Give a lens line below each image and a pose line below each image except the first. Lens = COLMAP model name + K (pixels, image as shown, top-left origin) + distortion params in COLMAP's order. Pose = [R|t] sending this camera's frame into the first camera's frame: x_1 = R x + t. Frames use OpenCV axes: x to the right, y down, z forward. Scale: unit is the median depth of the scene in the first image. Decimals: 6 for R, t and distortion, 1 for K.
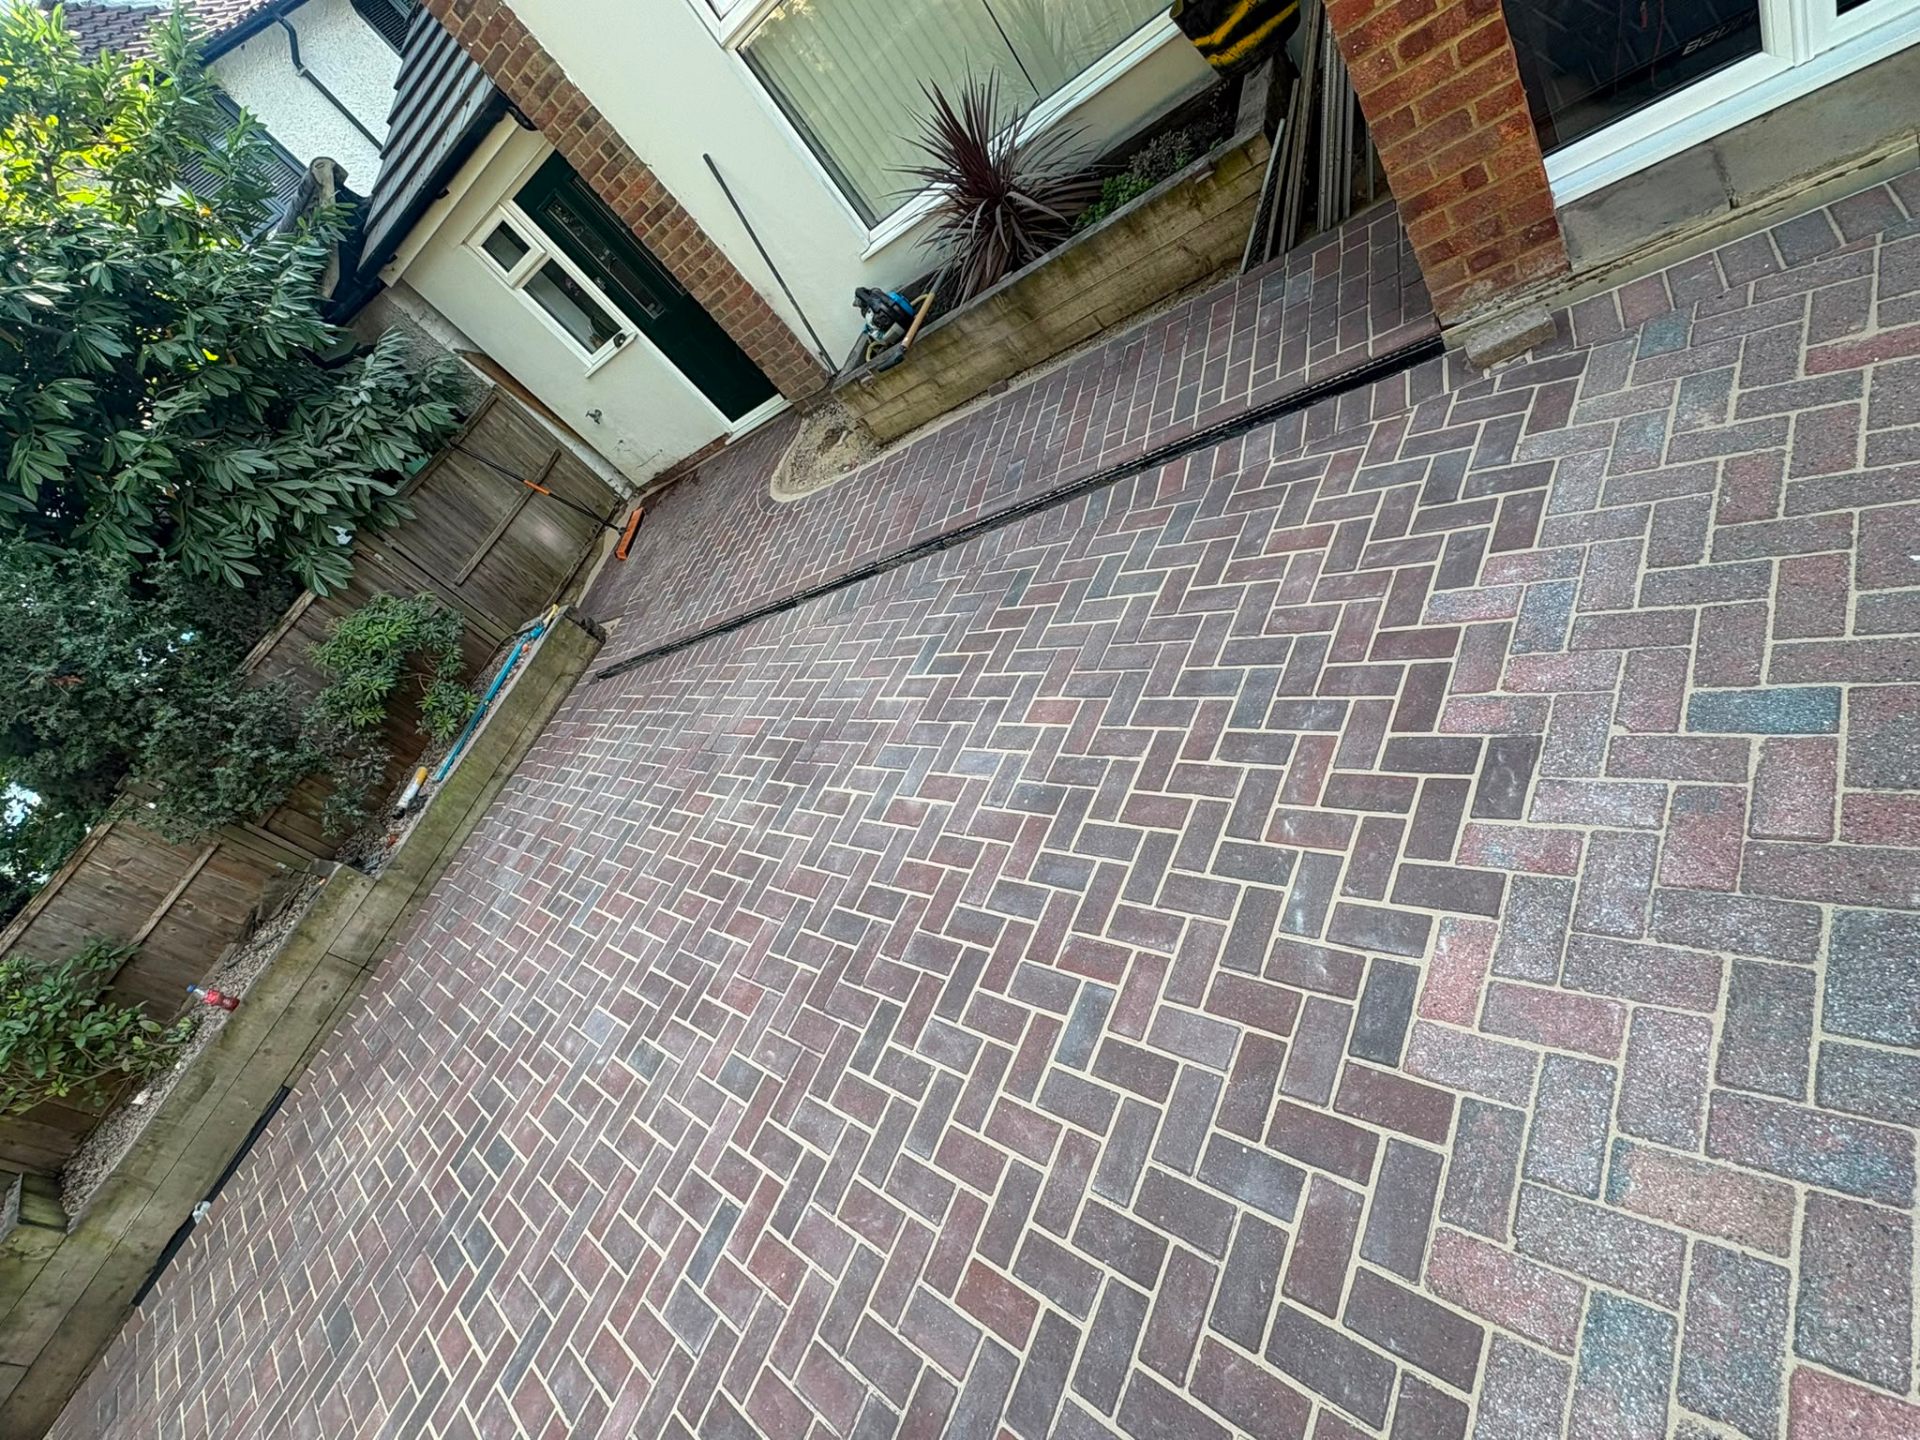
lens RADIAL K [[897.6, 0, 947.4], [0, 897.6, 722.2], [0, 0, 1]] dist [-0.000718, 0.001834]
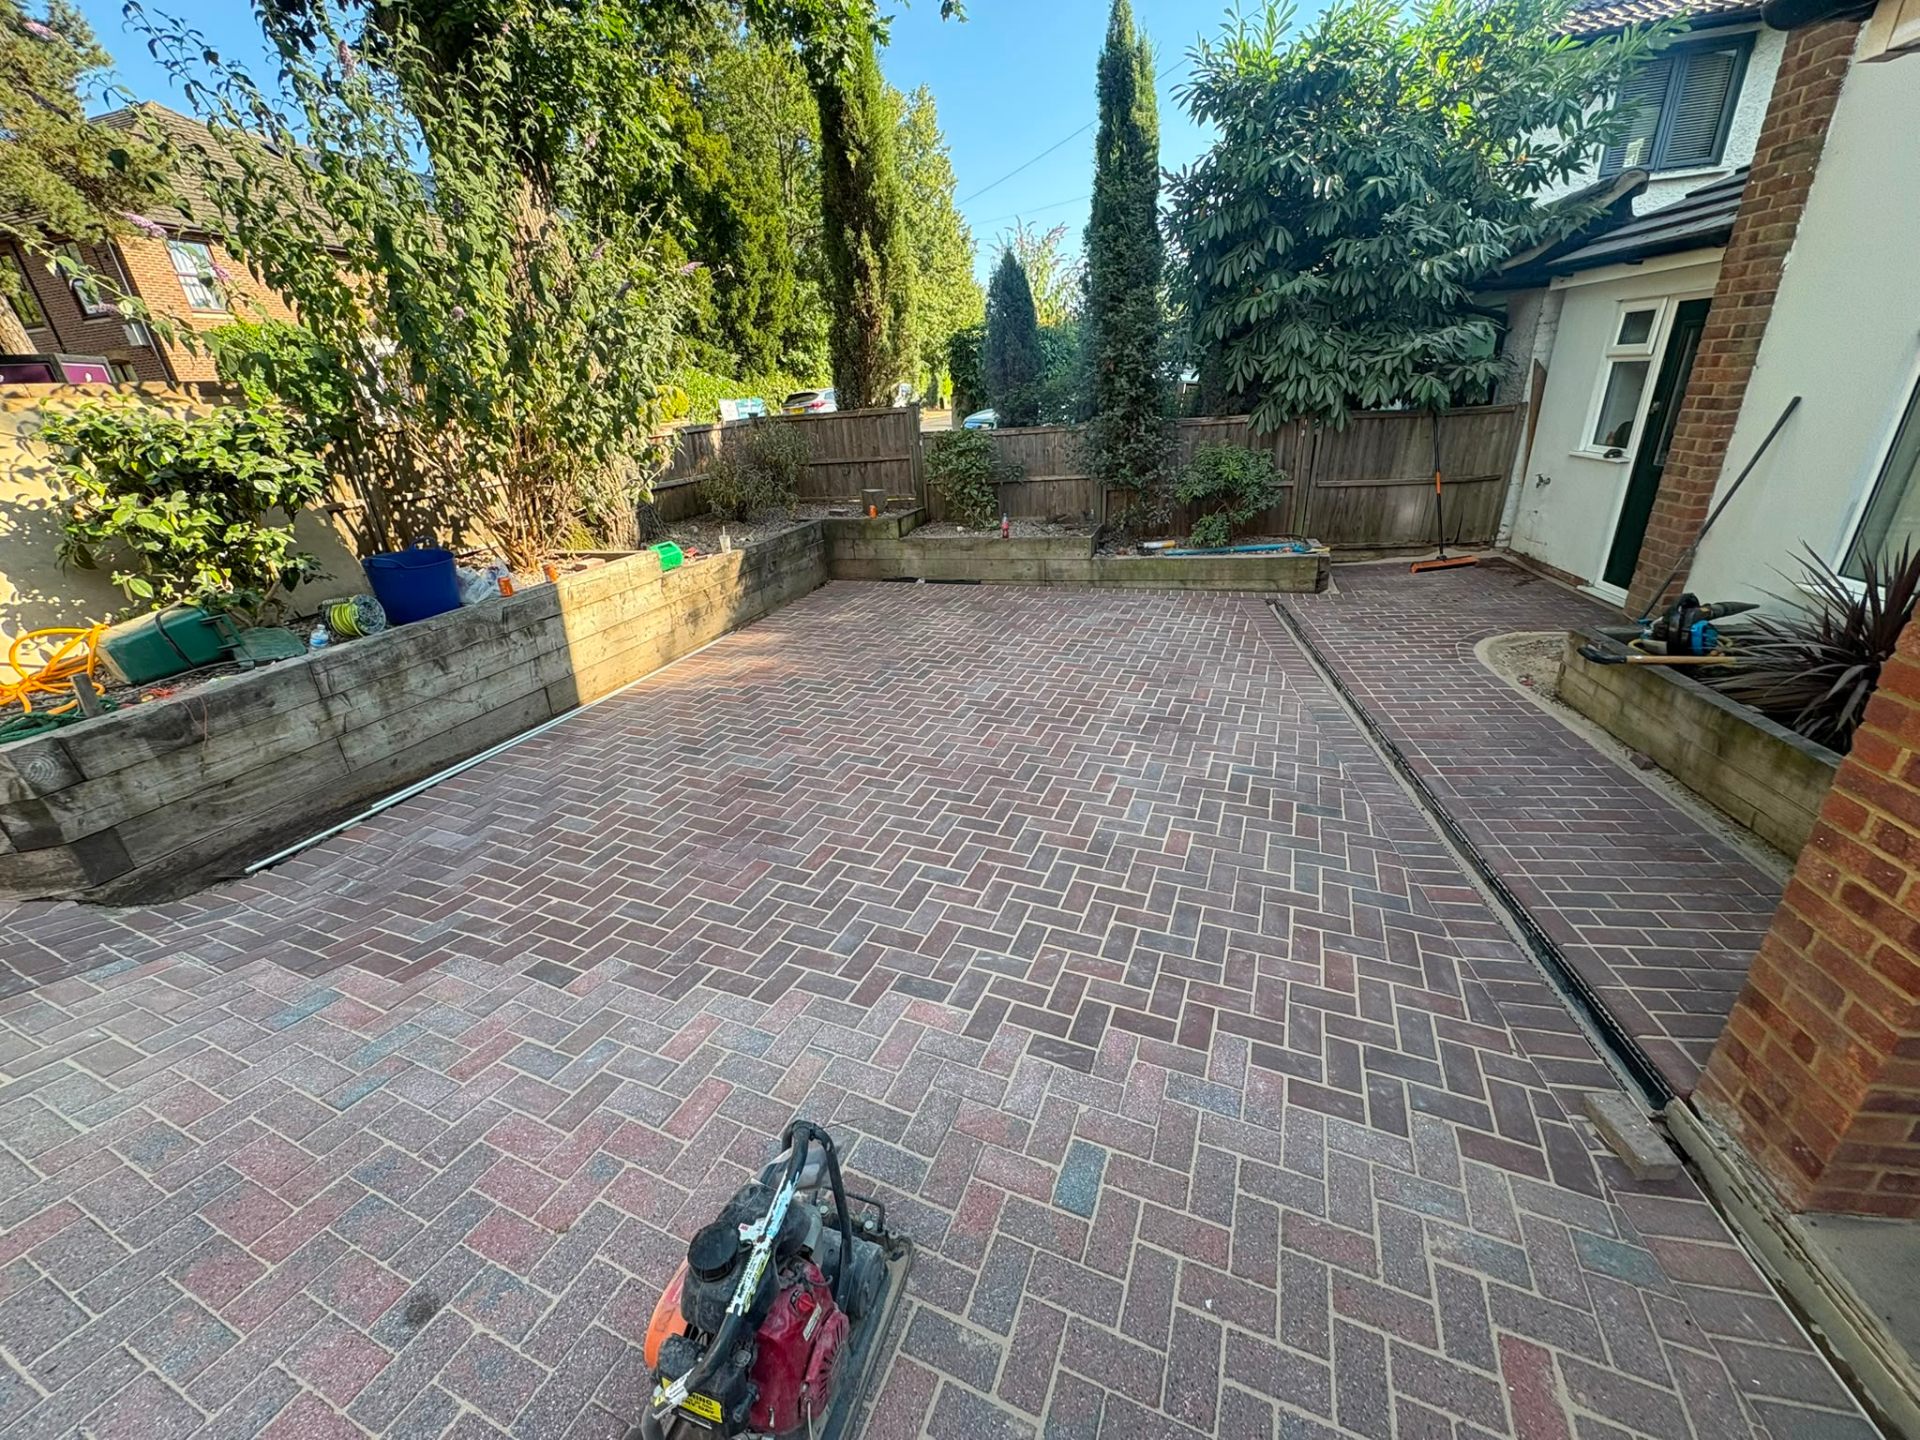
lens RADIAL K [[765.4, 0, 963.9], [0, 765.4, 710.2], [0, 0, 1]] dist [0.003318, -0.000542]
pose [[0.170776, 0.852243, -0.494487, 0.256475], [-0.727256, 0.447627, 0.520315, -0.260894], [0.664781, 0.270762, 0.696243, -0.058505]]
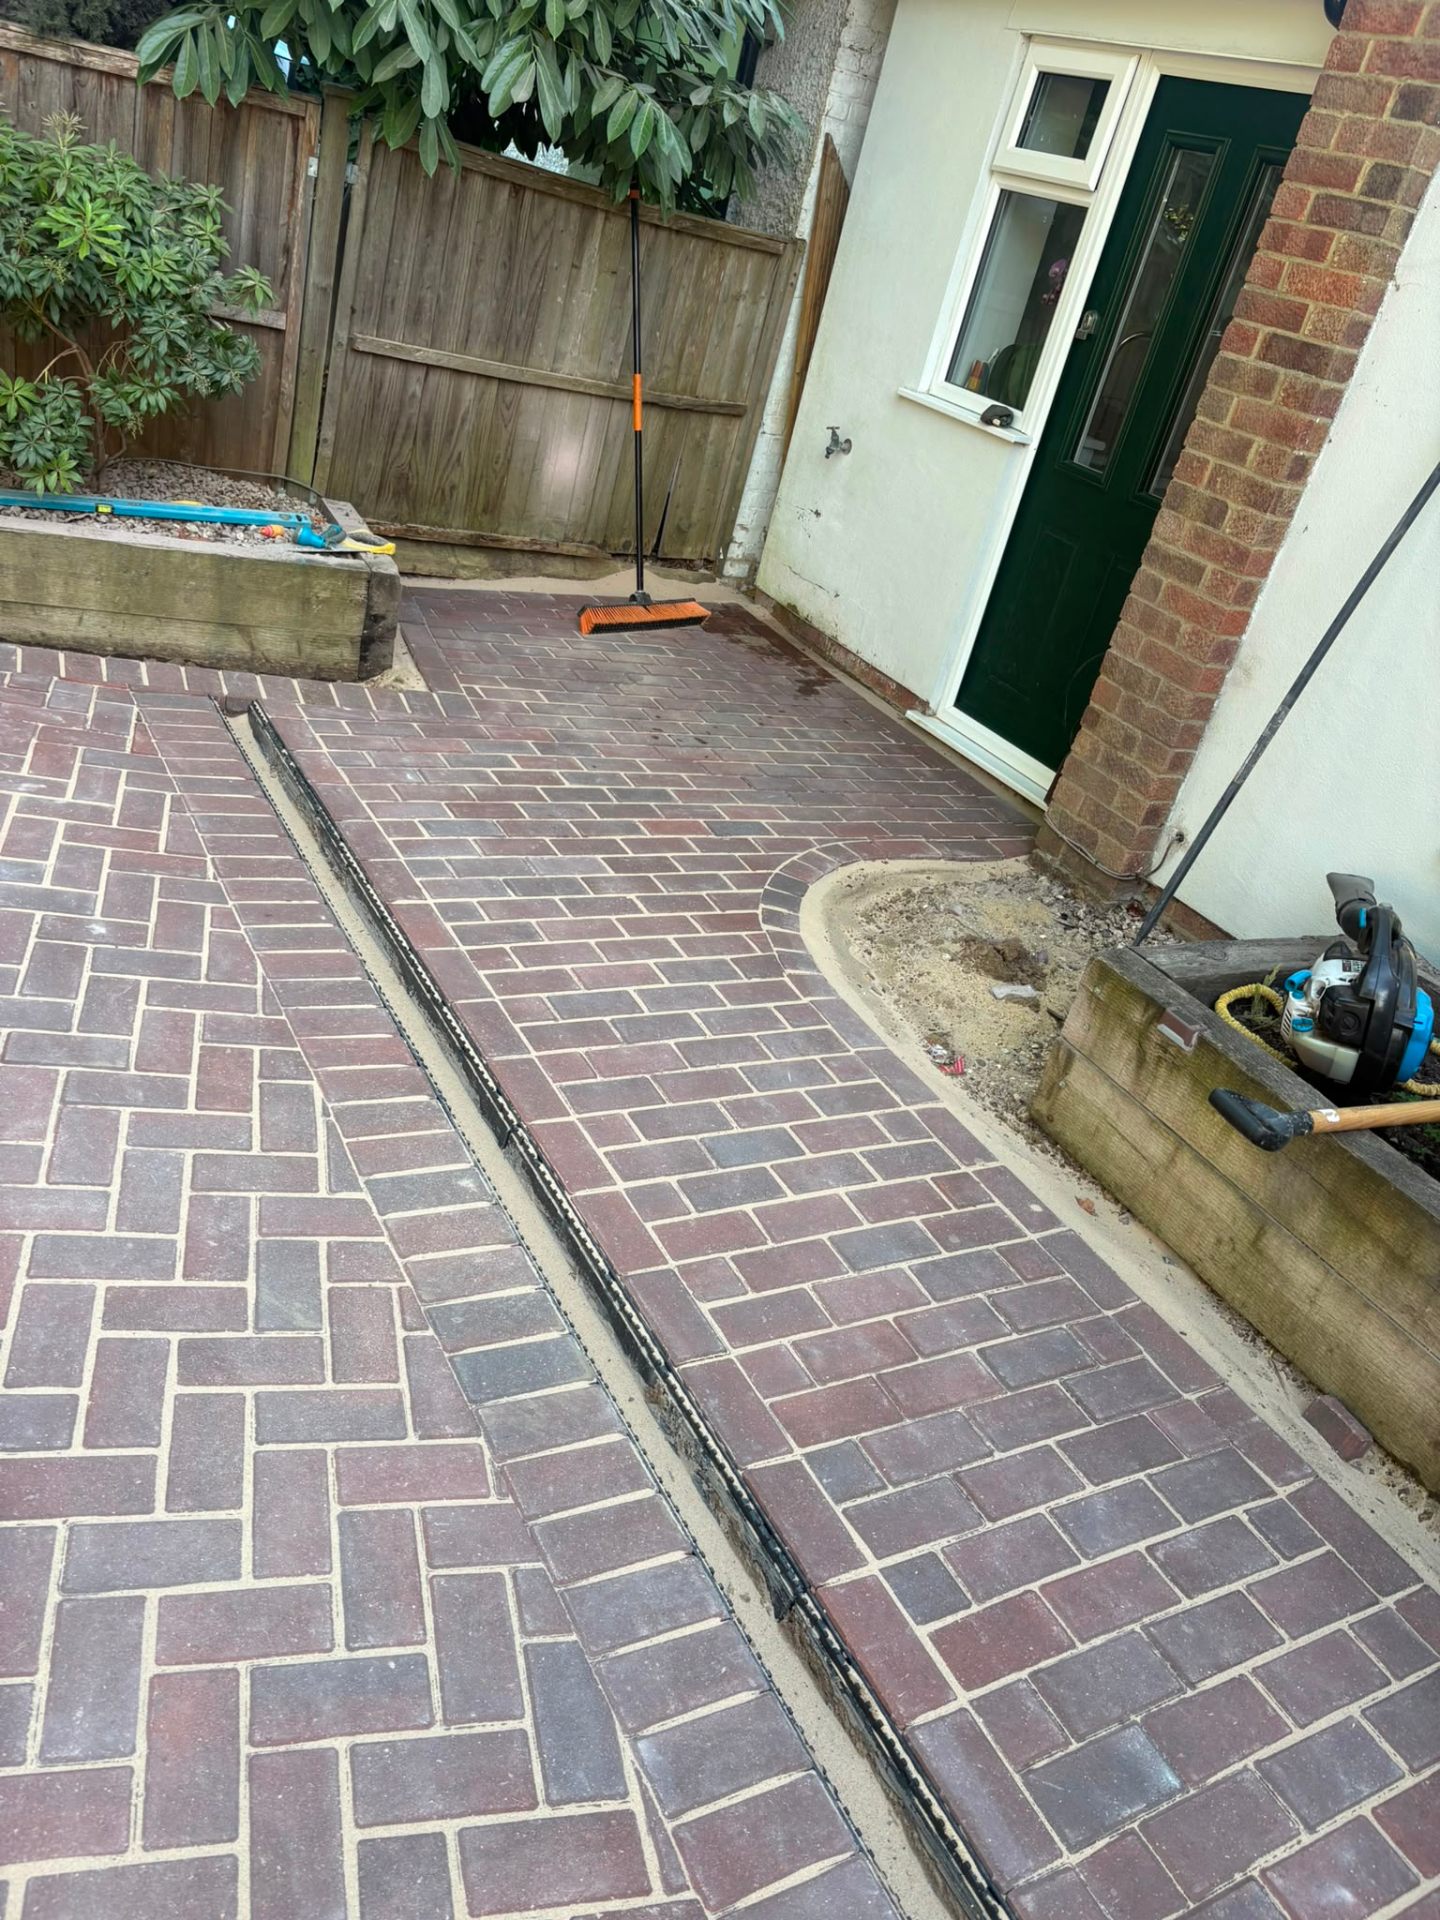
lens RADIAL K [[1421.2, 0, 712.0], [0, 1421.2, 965.3], [0, 0, 1]] dist [0.033433, -0.034865]
pose [[0.433820, 0.892413, -0.124096, -0.114482], [-0.900426, 0.434326, -0.024369, -0.198724], [0.032151, 0.122311, 0.991971, 0.394801]]
